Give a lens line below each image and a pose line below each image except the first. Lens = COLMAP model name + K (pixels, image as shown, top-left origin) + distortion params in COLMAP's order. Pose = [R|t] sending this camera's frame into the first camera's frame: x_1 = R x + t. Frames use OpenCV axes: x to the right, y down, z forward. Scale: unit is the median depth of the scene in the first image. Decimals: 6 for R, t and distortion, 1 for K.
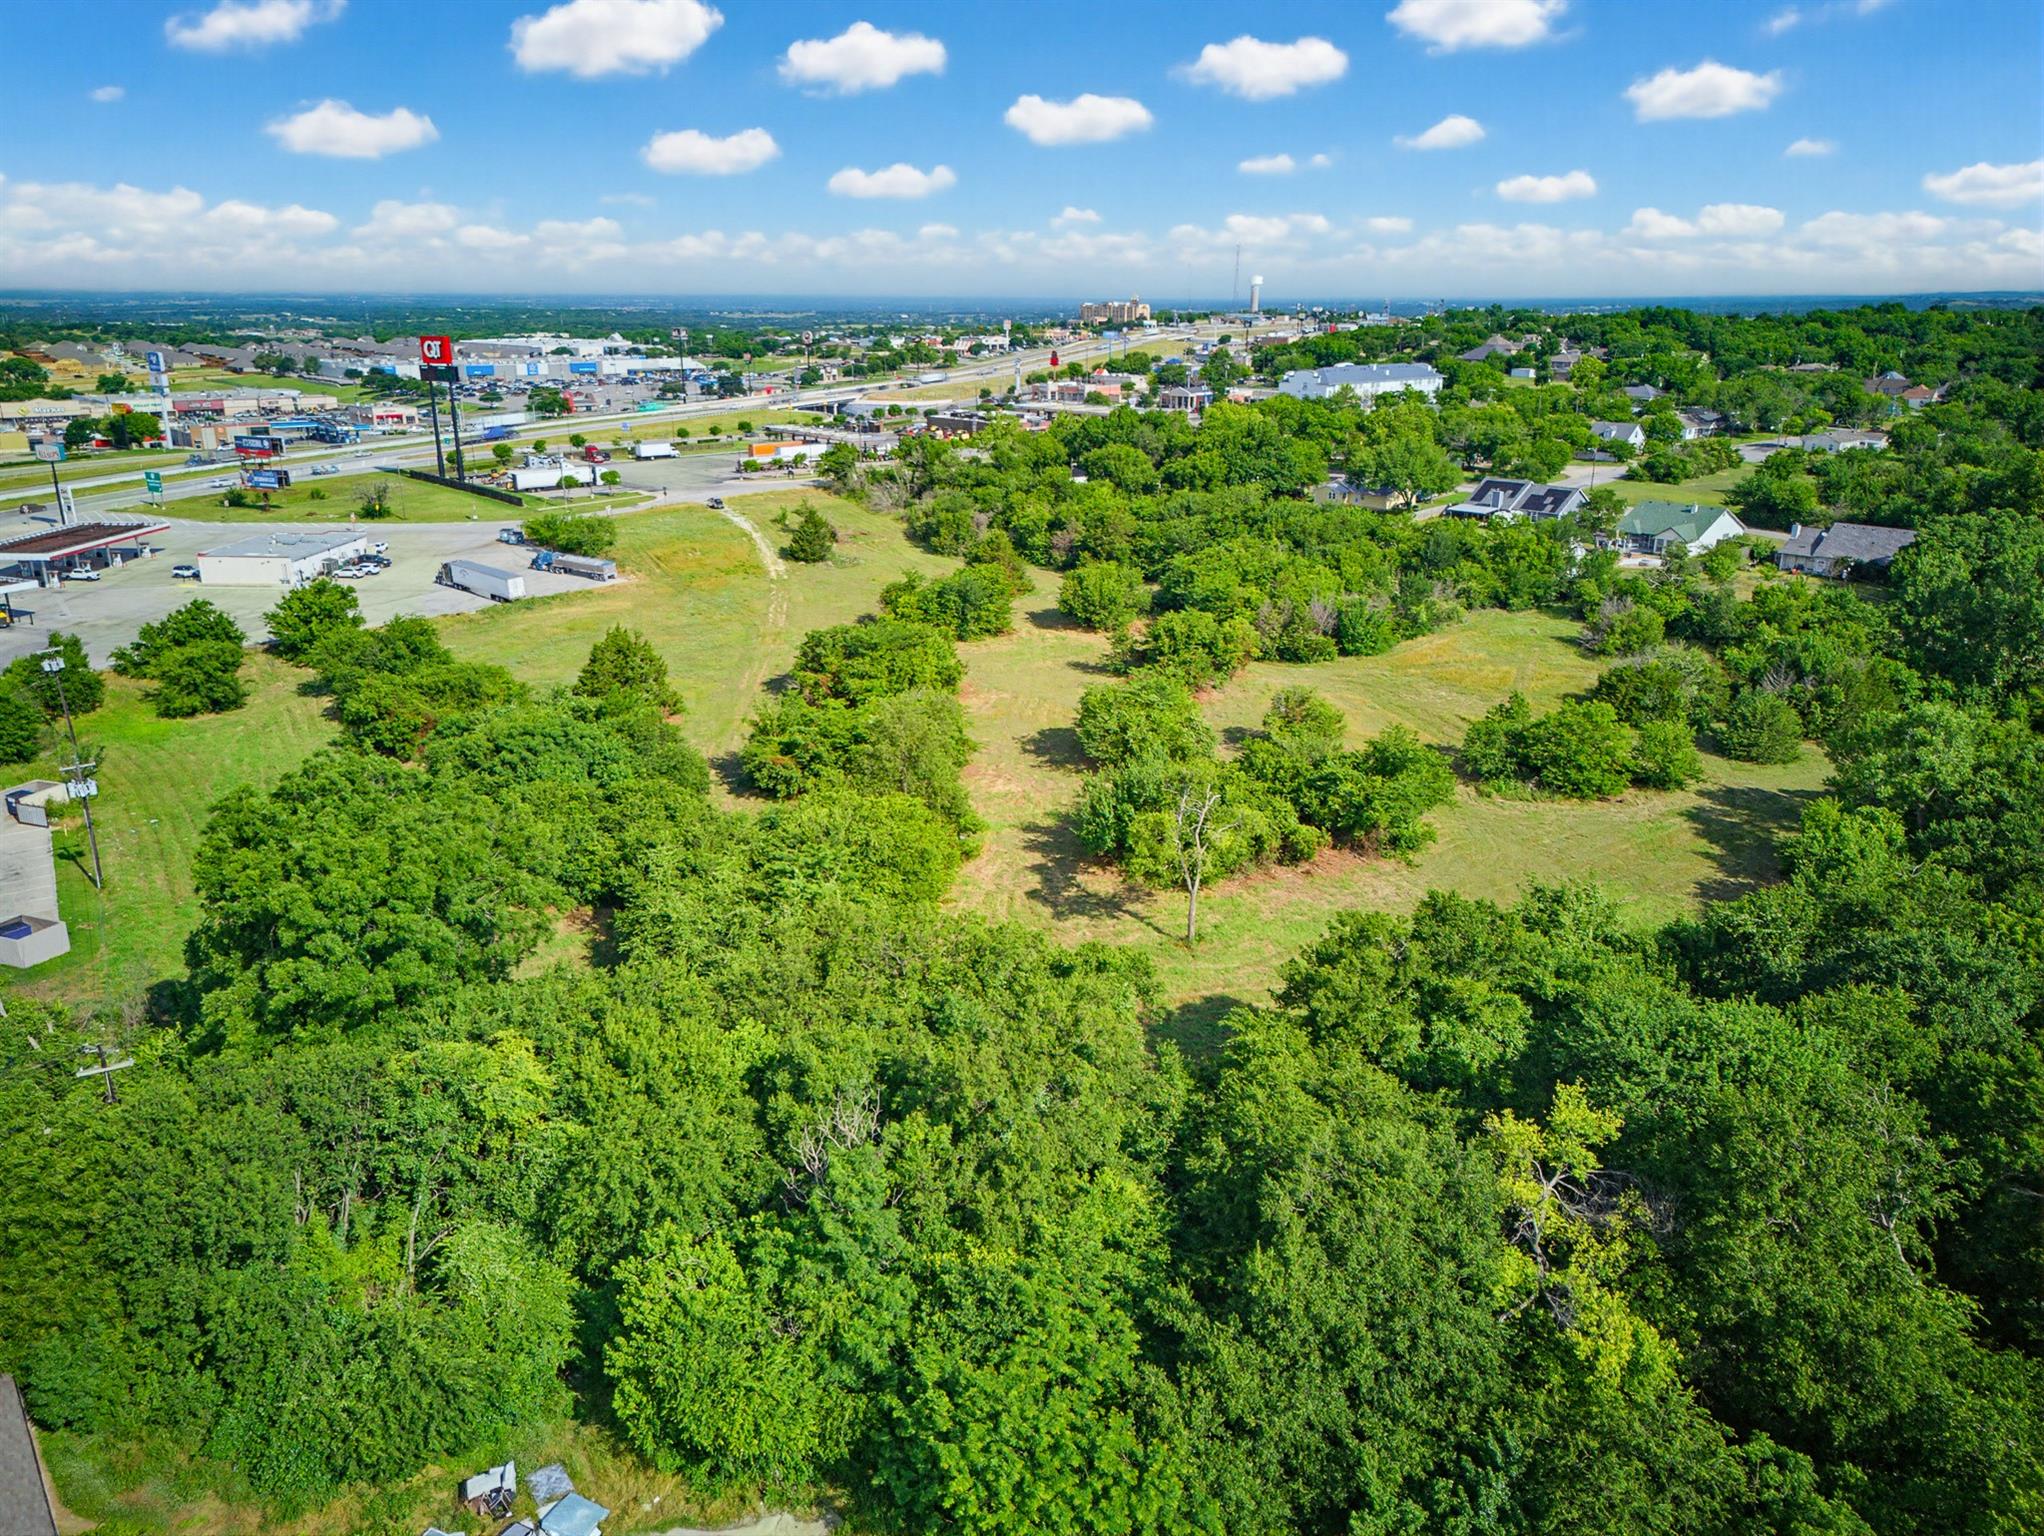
lens RADIAL K [[1459.6, 0, 1022.3], [0, 1459.6, 766.1], [0, 0, 1]] dist [0.025588, -0.009592]
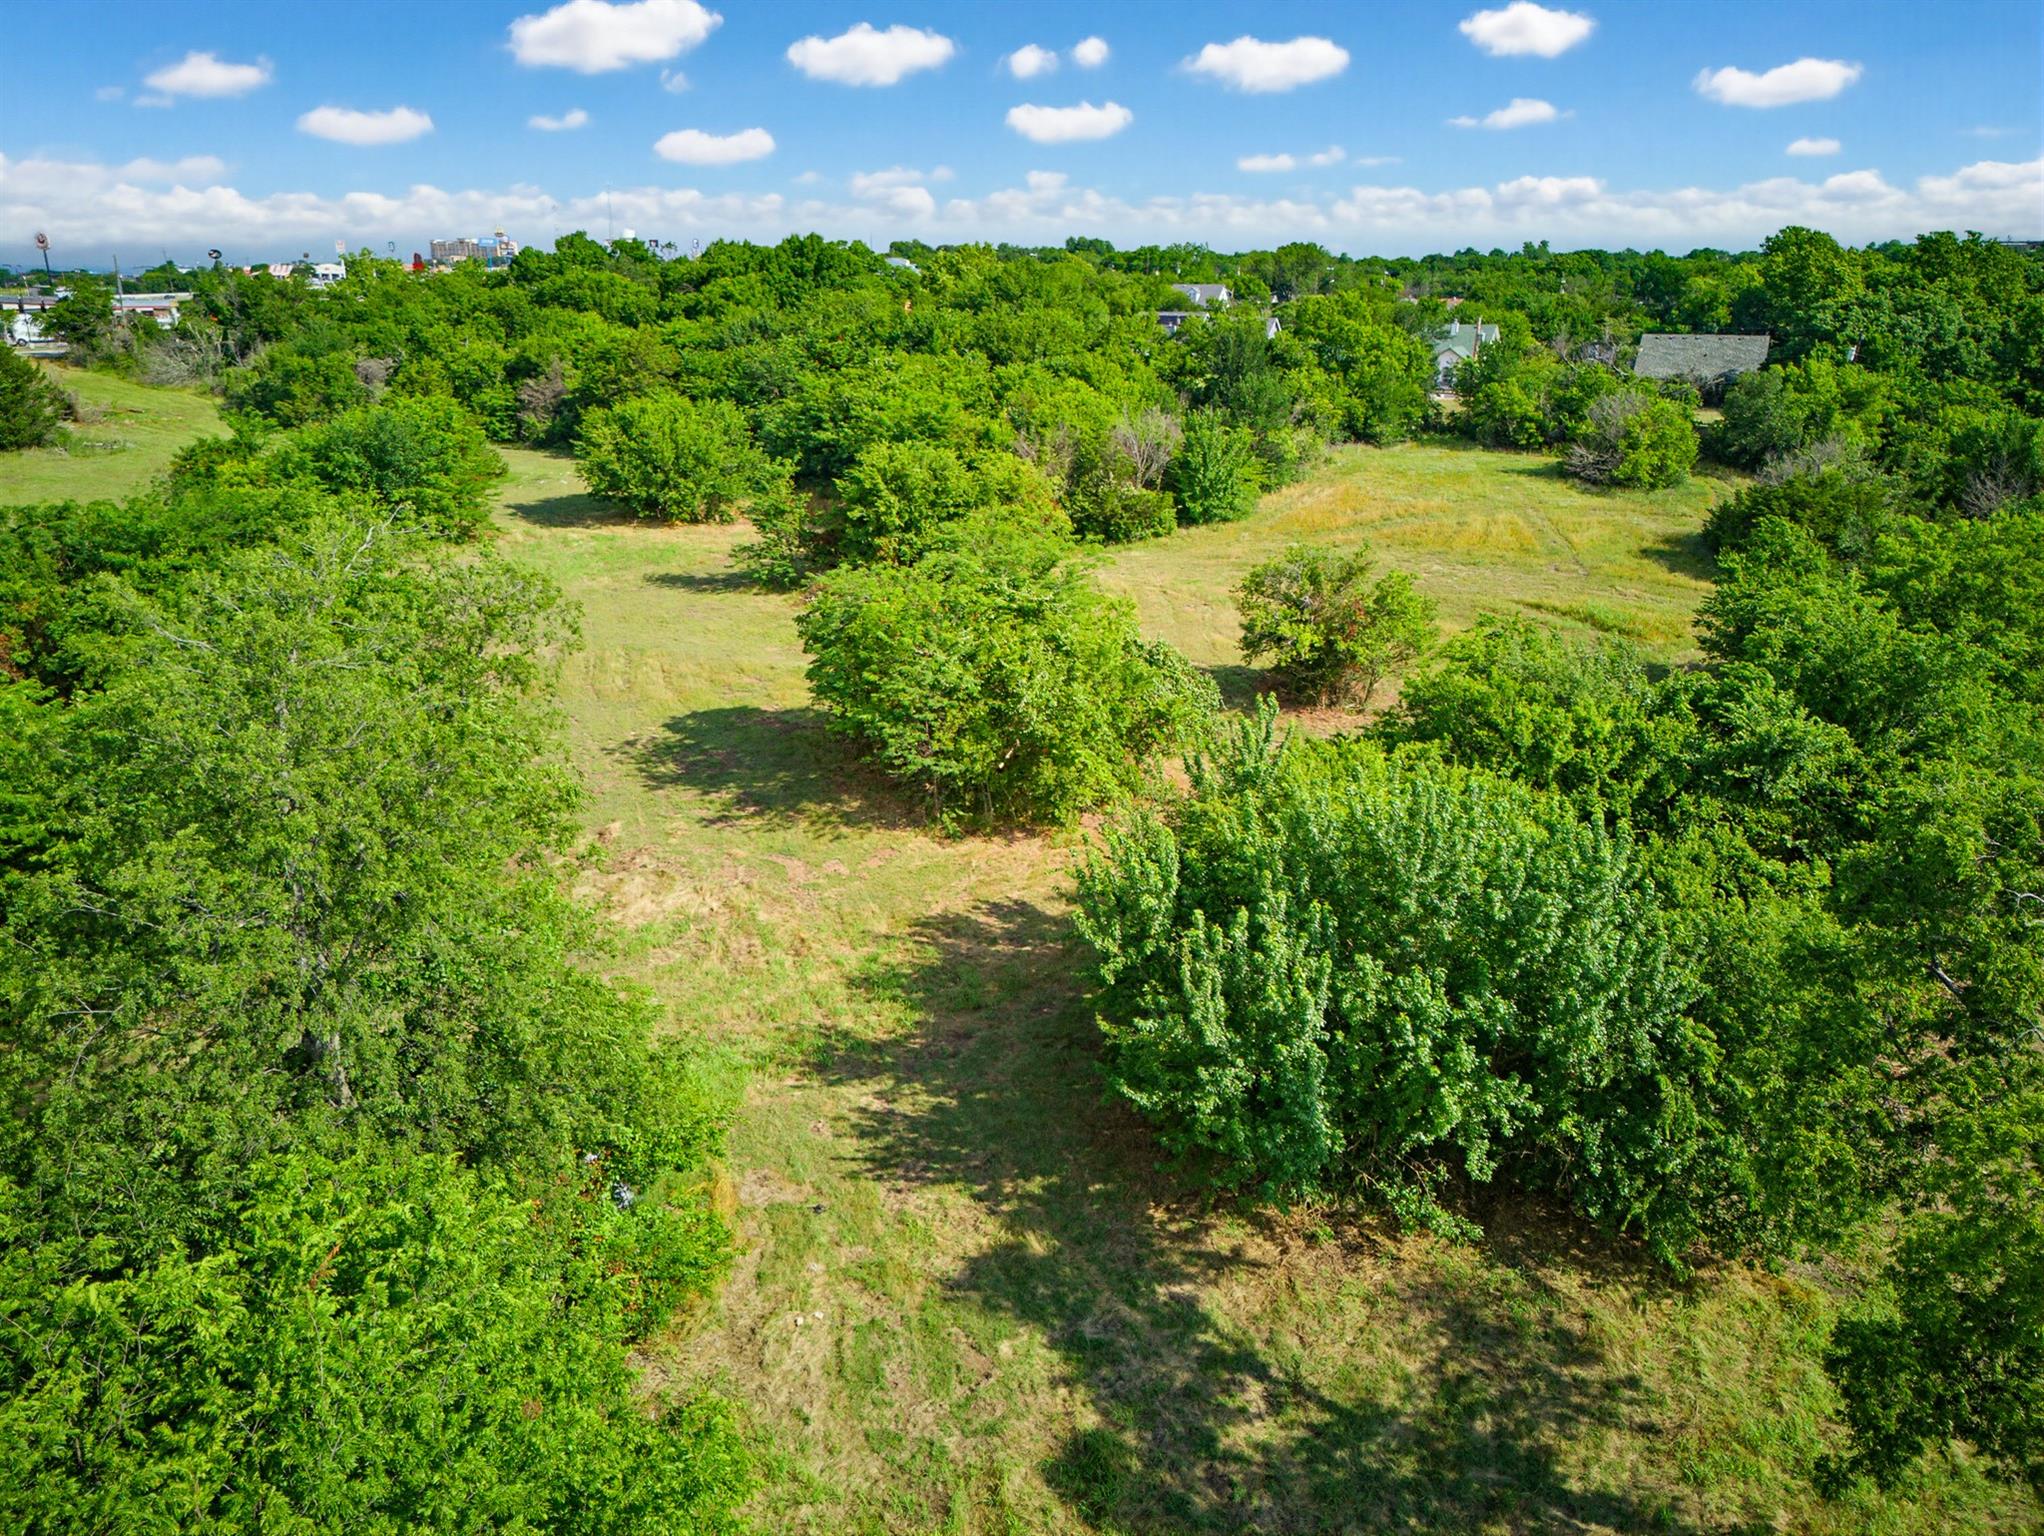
lens RADIAL K [[1459.6, 0, 1021.3], [0, 1459.6, 772.5], [0, 0, 1]] dist [0.025588, -0.009592]
pose [[0.916846, -0.119480, 0.380943, -0.044426], [0.114208, 0.992786, 0.036505, -0.012733], [-0.382557, 0.010037, 0.923878, 0.527051]]
